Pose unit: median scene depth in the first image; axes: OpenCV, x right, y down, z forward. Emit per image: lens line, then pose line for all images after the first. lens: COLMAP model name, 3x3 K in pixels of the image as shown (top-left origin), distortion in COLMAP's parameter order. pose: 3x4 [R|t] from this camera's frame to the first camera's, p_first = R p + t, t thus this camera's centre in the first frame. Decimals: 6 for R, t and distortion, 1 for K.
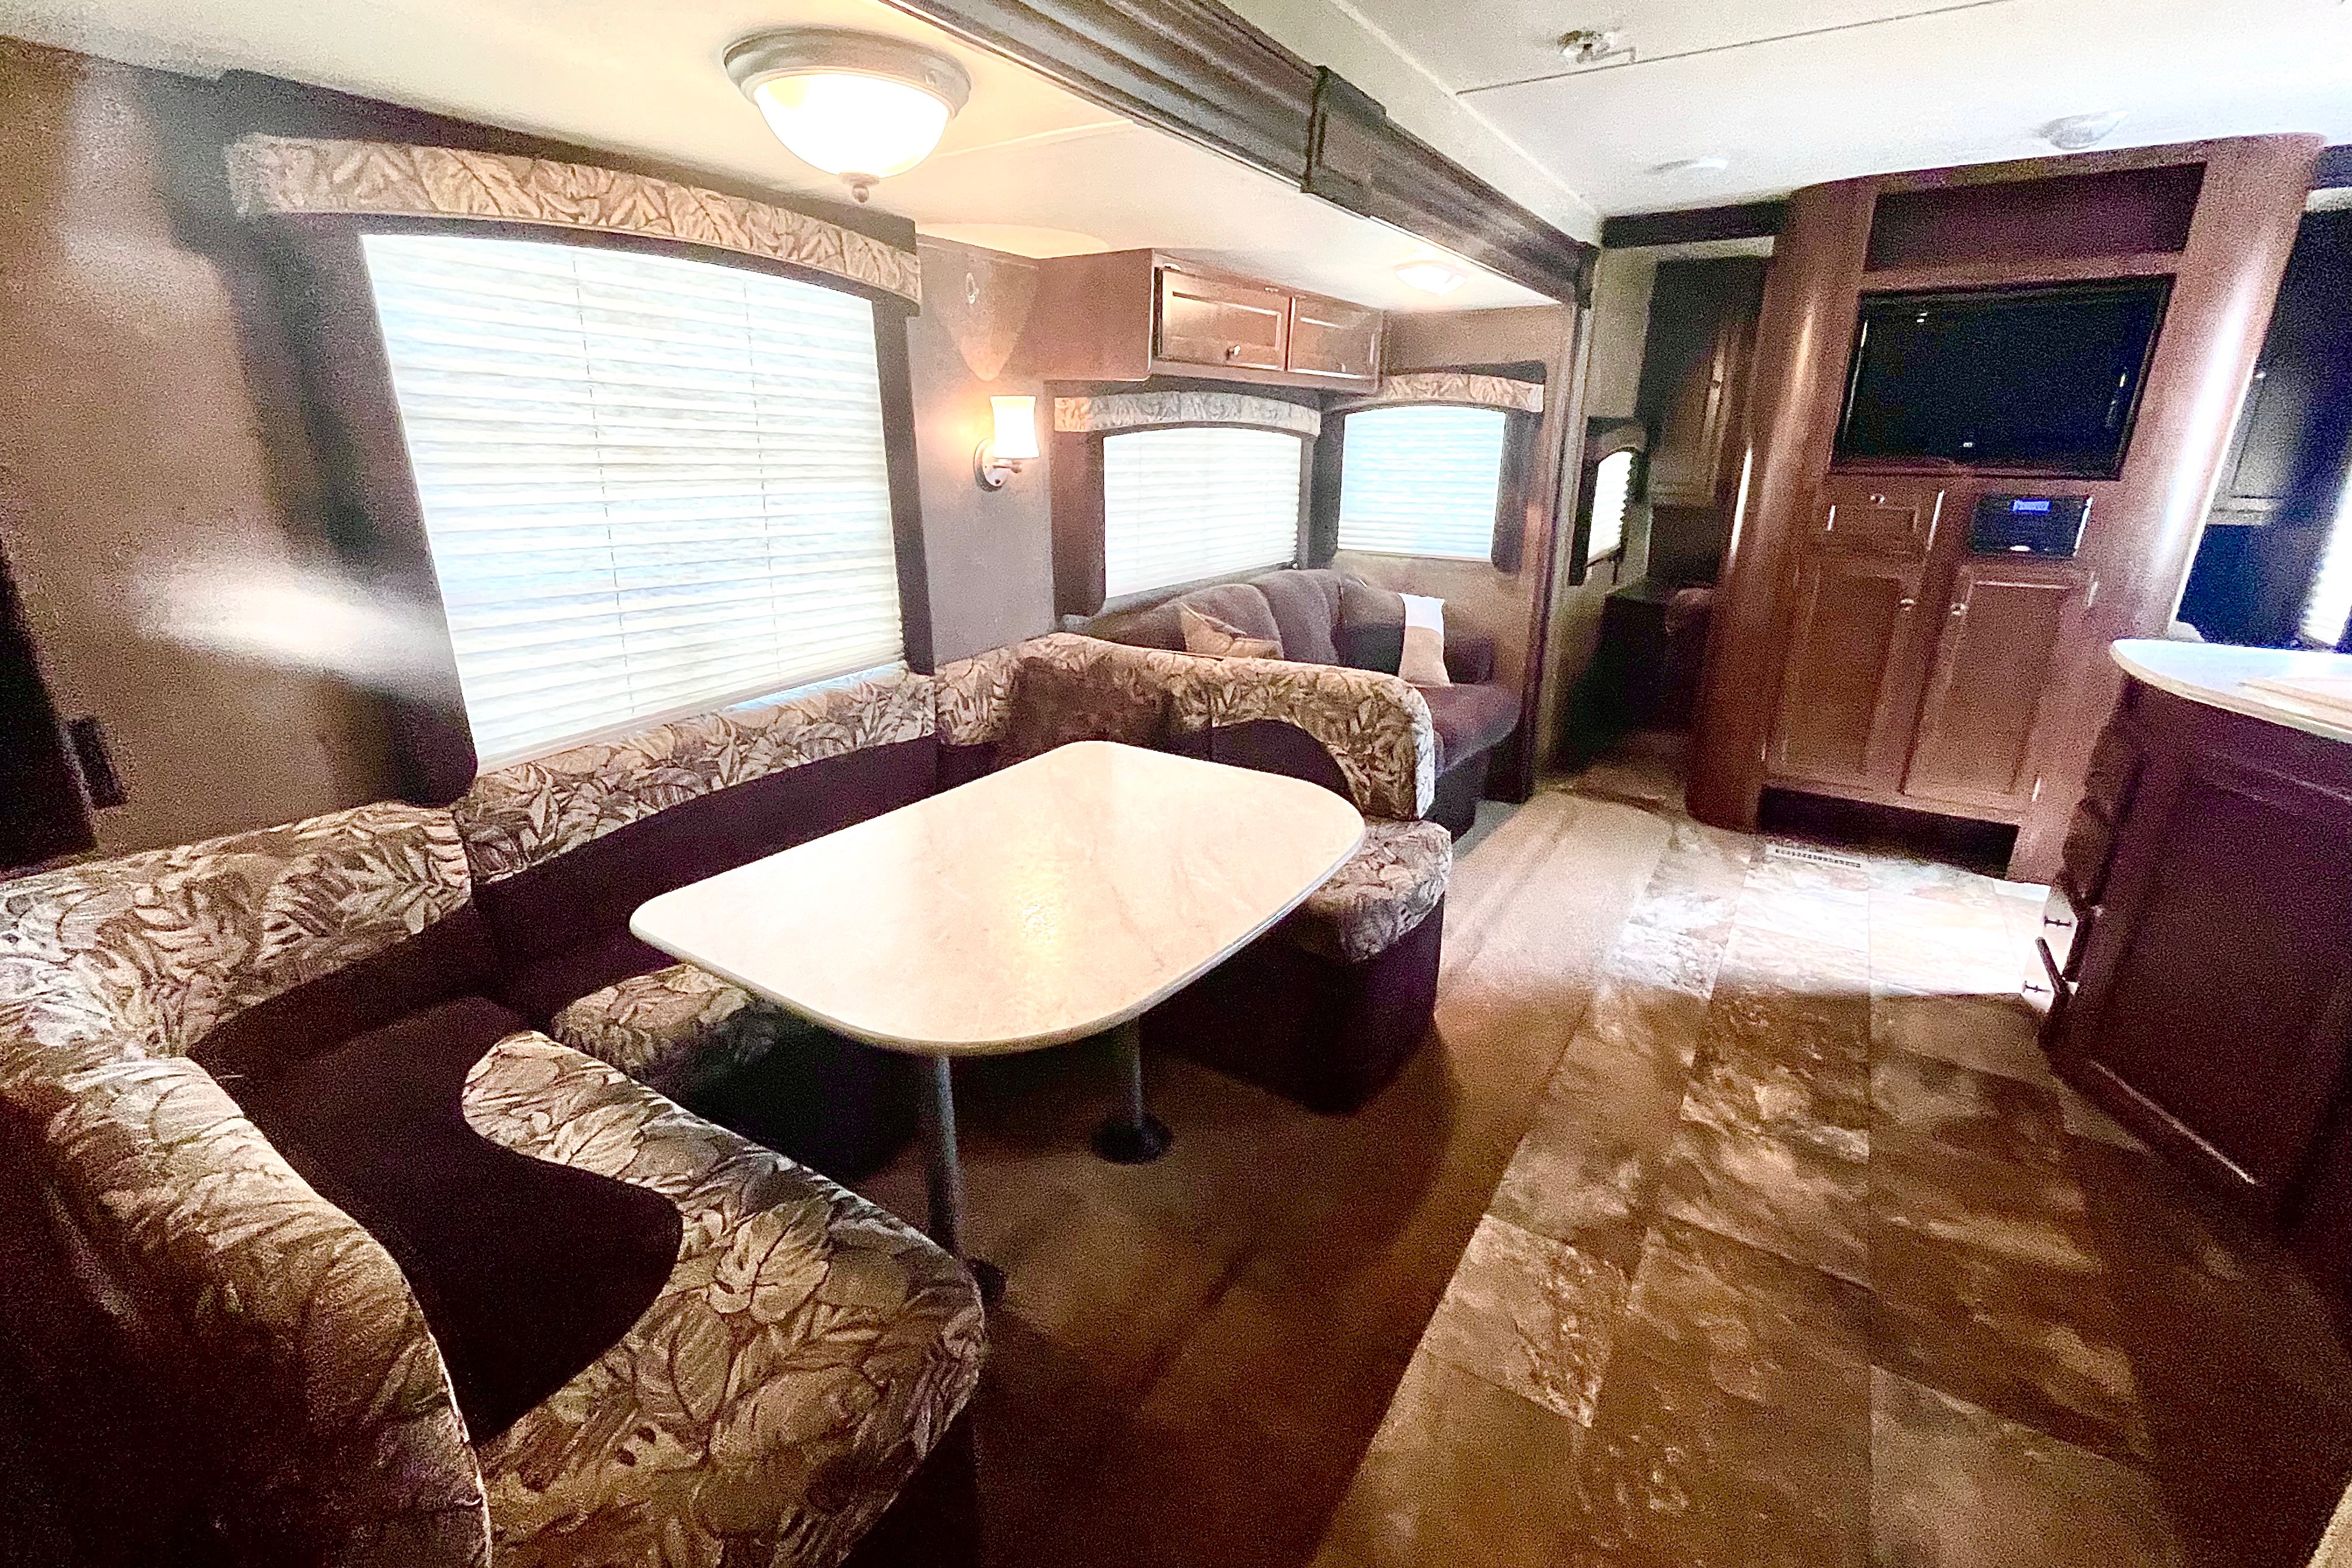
lens RADIAL K [[1019.1, 0, 1174.6], [0, 1019.1, 775.8], [0, 0, 1]] dist [-0.001047, -0.000075]
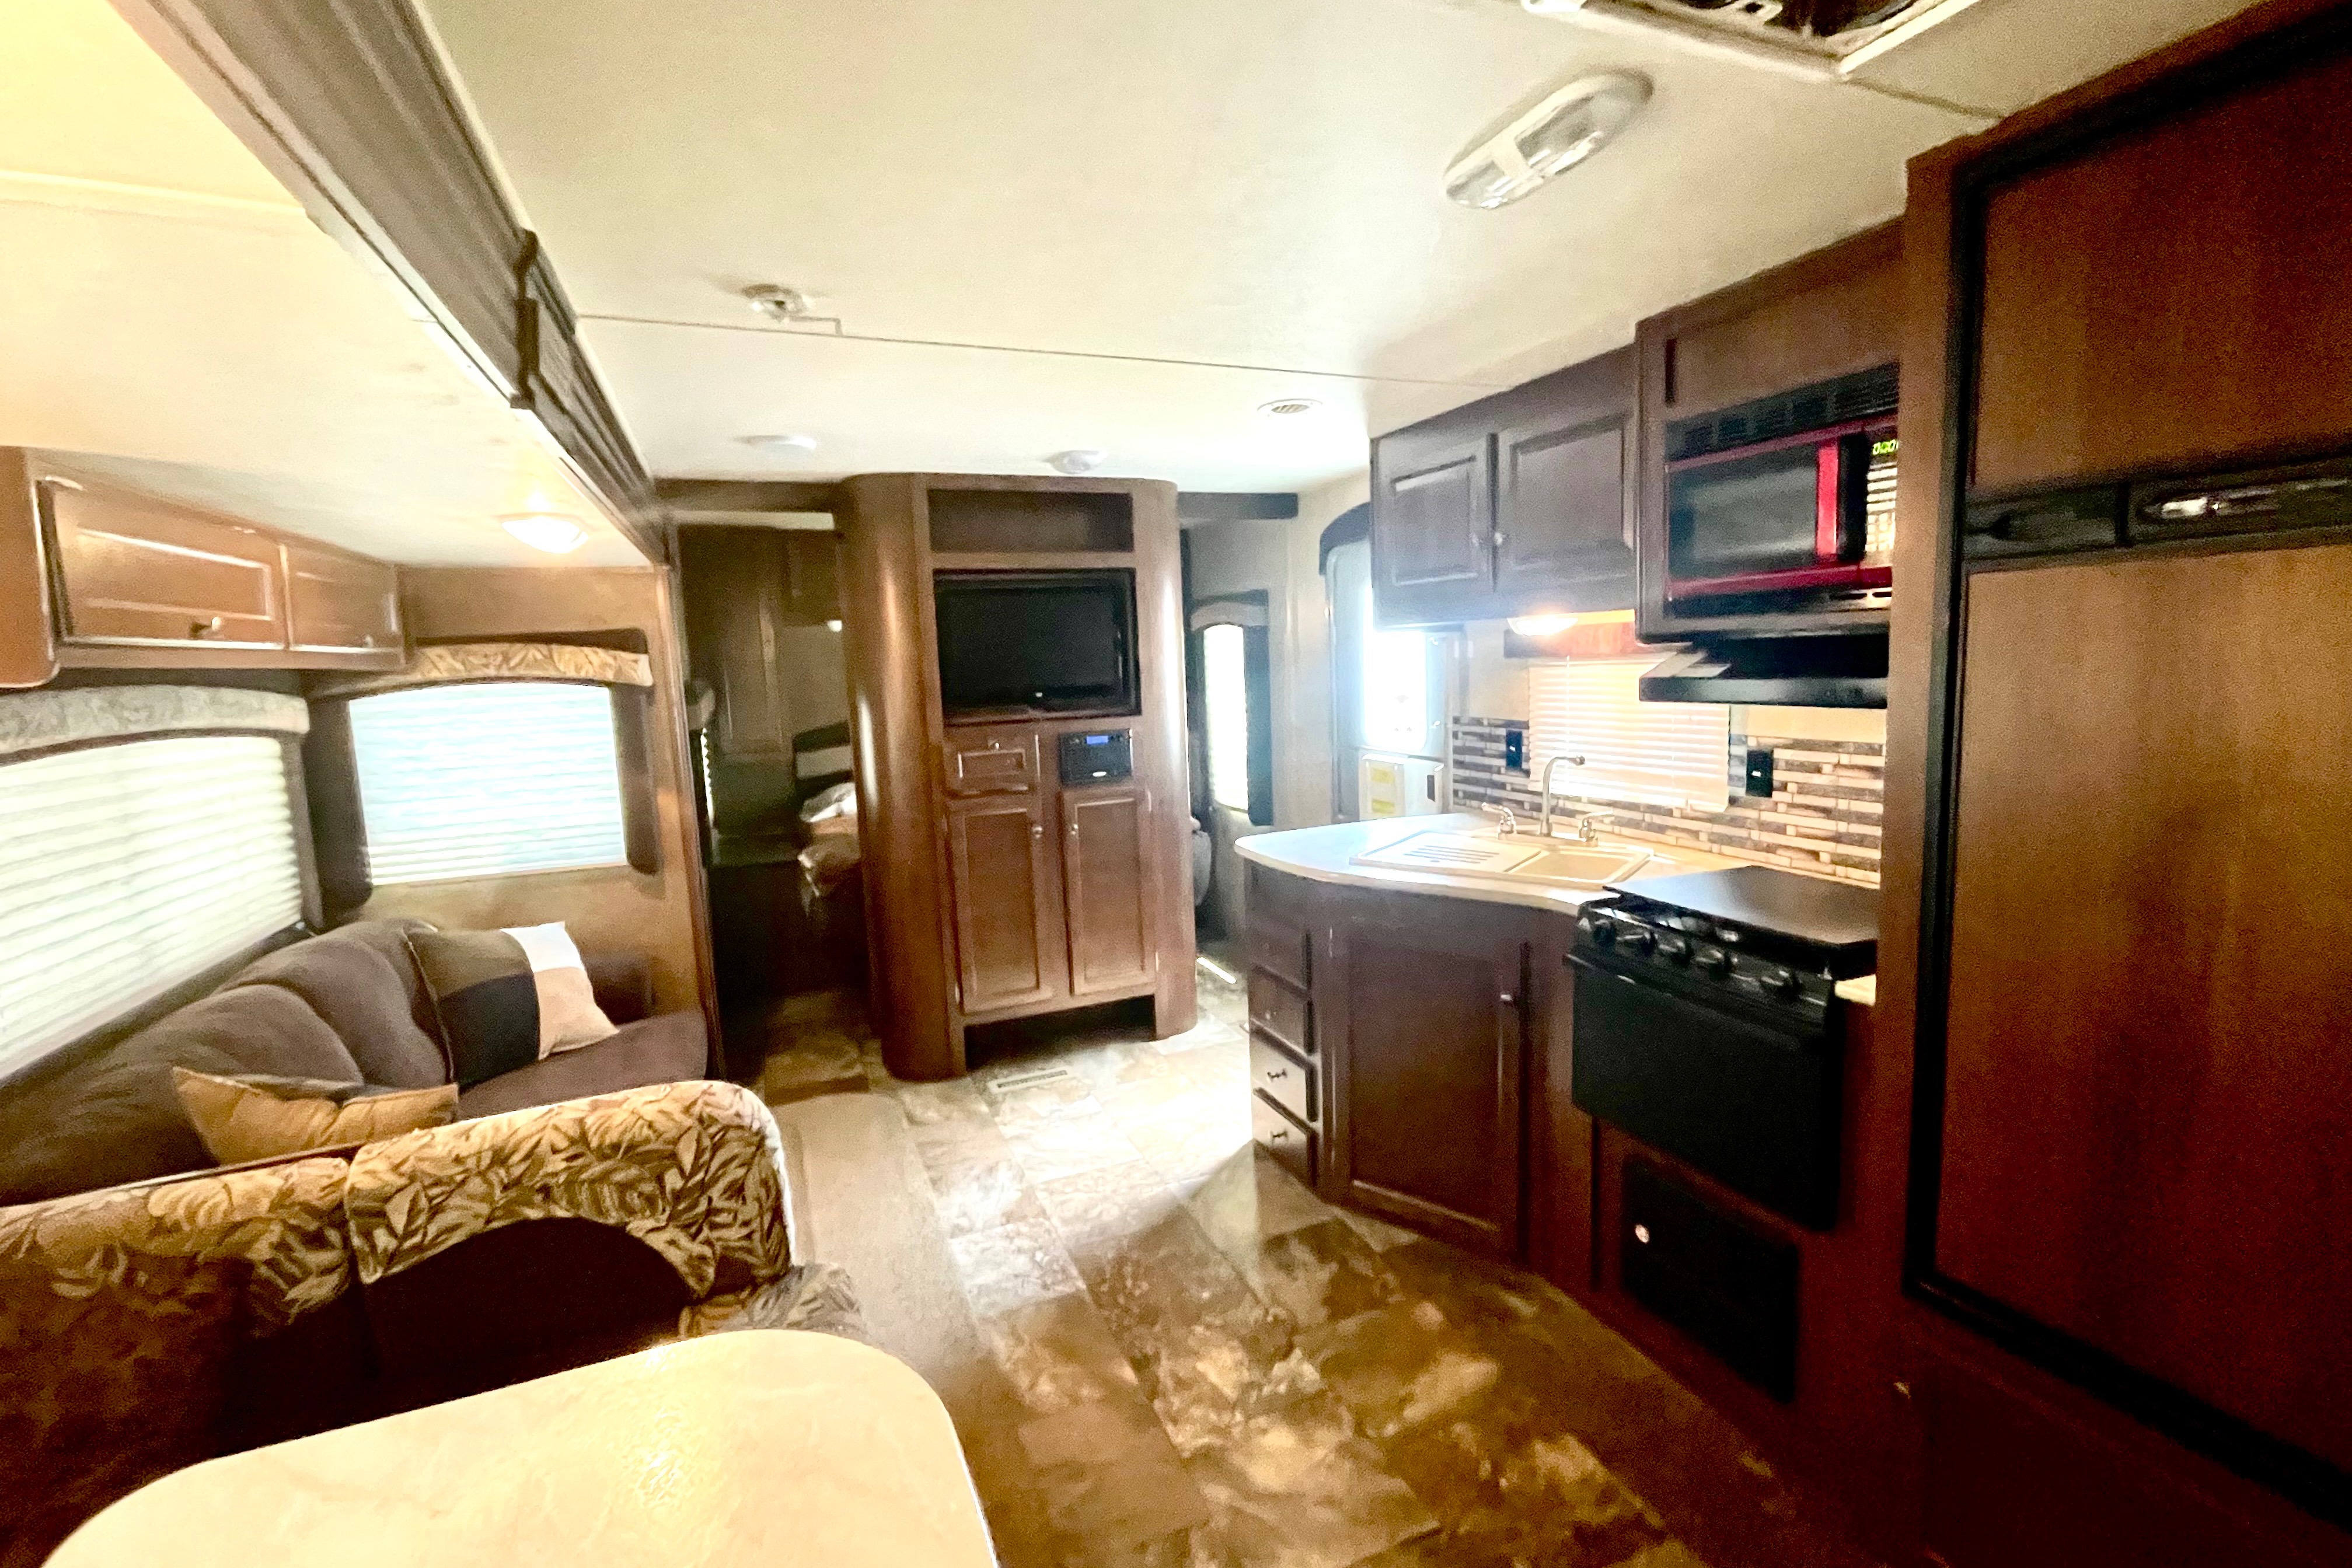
lens RADIAL K [[1019.0, 0, 1174.6], [0, 1019.0, 775.8], [0, 0, 1]] dist [-0.001047, -0.000075]
pose [[0.568529, -0.123648, 0.813318, -0.135384], [0.299697, 0.951832, -0.064789, -0.152960], [-0.766131, 0.280583, 0.578201, 0.305212]]
